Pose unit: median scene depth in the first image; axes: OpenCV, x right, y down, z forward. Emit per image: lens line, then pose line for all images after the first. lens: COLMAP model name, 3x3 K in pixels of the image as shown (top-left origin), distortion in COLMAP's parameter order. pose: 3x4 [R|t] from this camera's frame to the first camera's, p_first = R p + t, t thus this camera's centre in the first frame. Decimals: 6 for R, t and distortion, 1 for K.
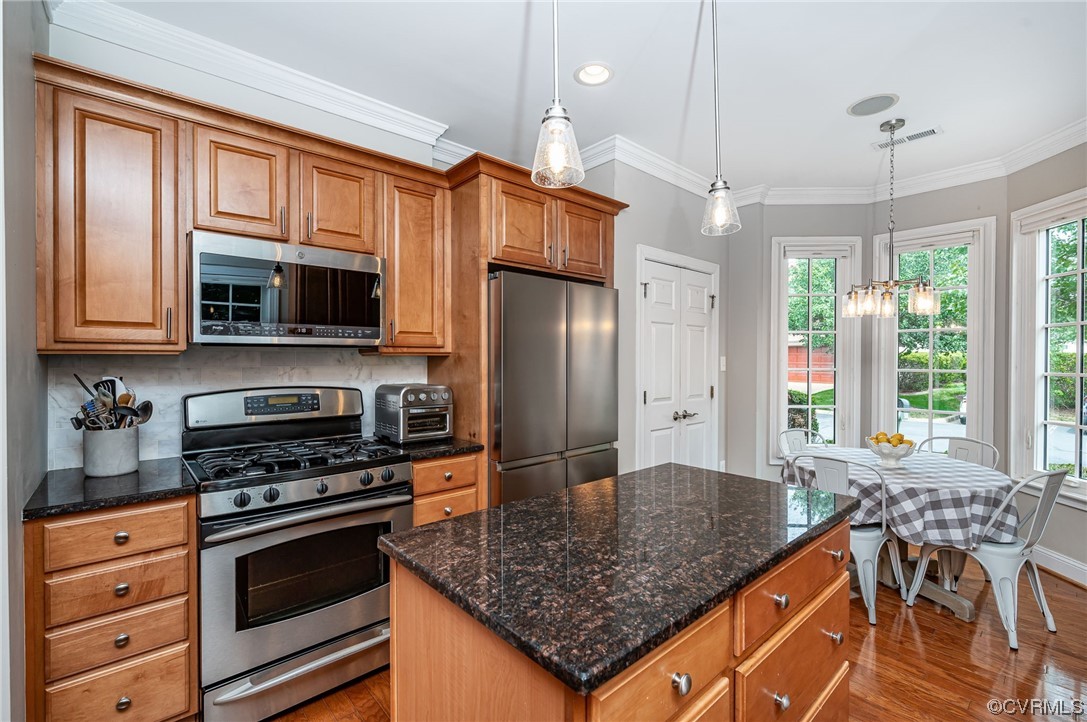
lens RADIAL K [[468.3, 0, 547.7], [0, 468.3, 358.2], [0, 0, 1]] dist [-0.002687, -0.000007]
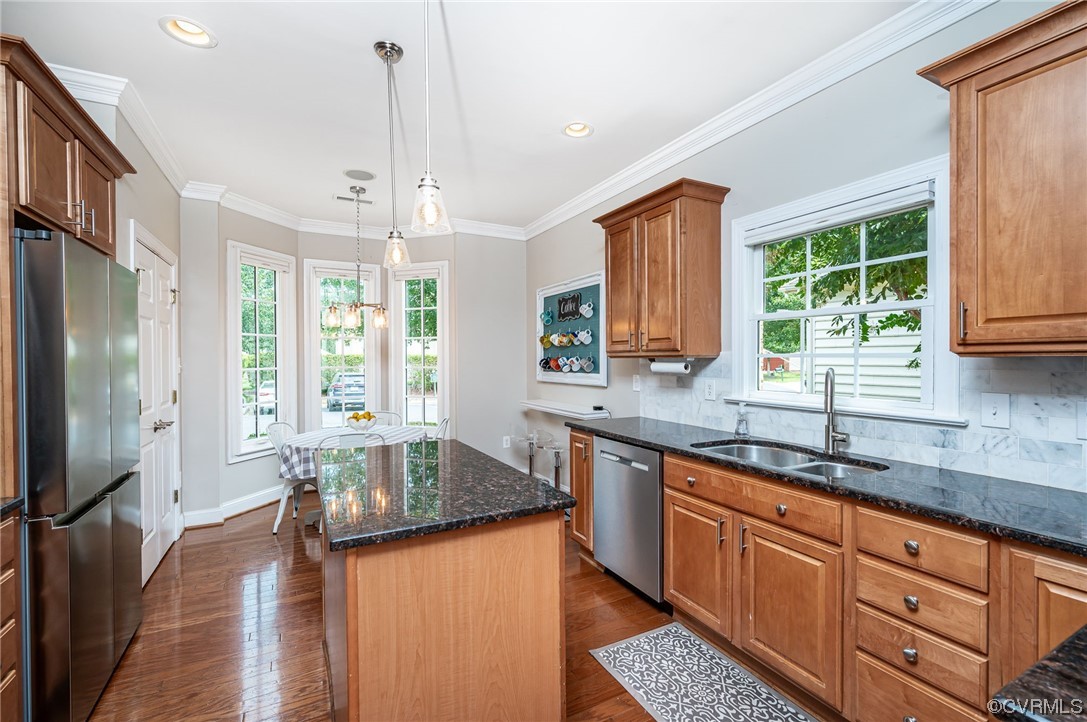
lens RADIAL K [[468.3, 0, 545.5], [0, 468.3, 364.0], [0, 0, 1]] dist [-0.002687, -0.000007]
pose [[0.242453, -0.016235, 0.970027, -0.641020], [0.004589, 0.999868, 0.015588, -0.004402], [-0.970152, 0.000672, 0.242496, 0.171544]]
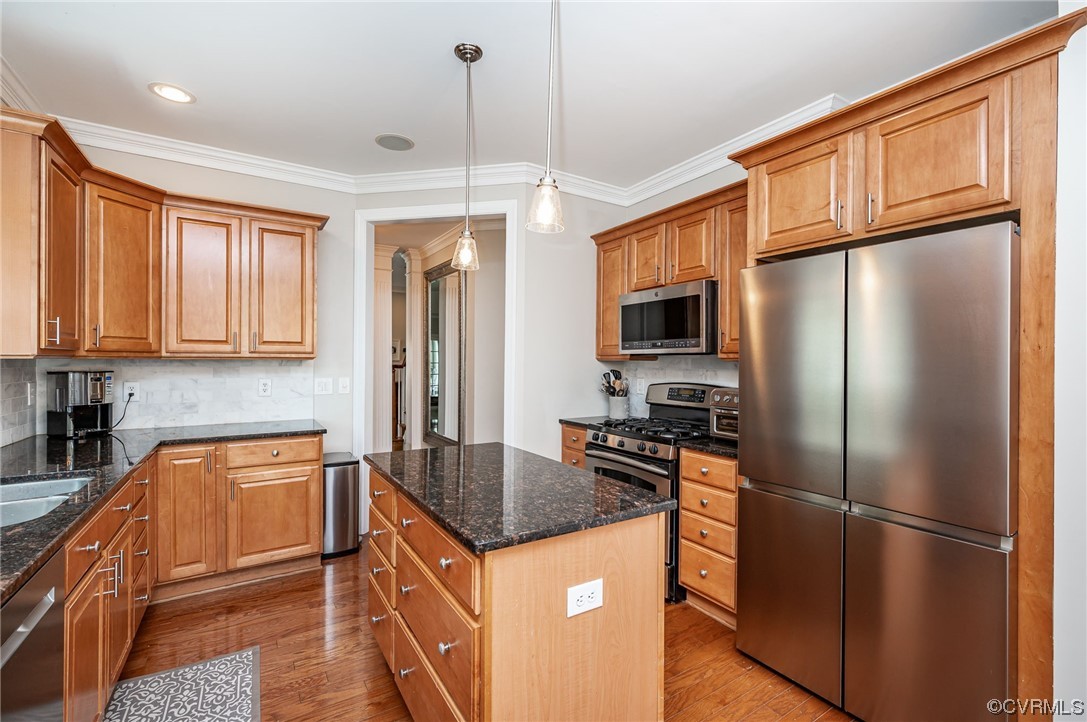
lens RADIAL K [[468.3, 0, 543.8], [0, 468.3, 358.7], [0, 0, 1]] dist [-0.002687, -0.000007]
pose [[-0.172001, -0.005609, -0.985081, 0.957510], [-0.005558, 0.999973, -0.004724, -0.003635], [0.985081, 0.004662, -0.172027, 0.842580]]
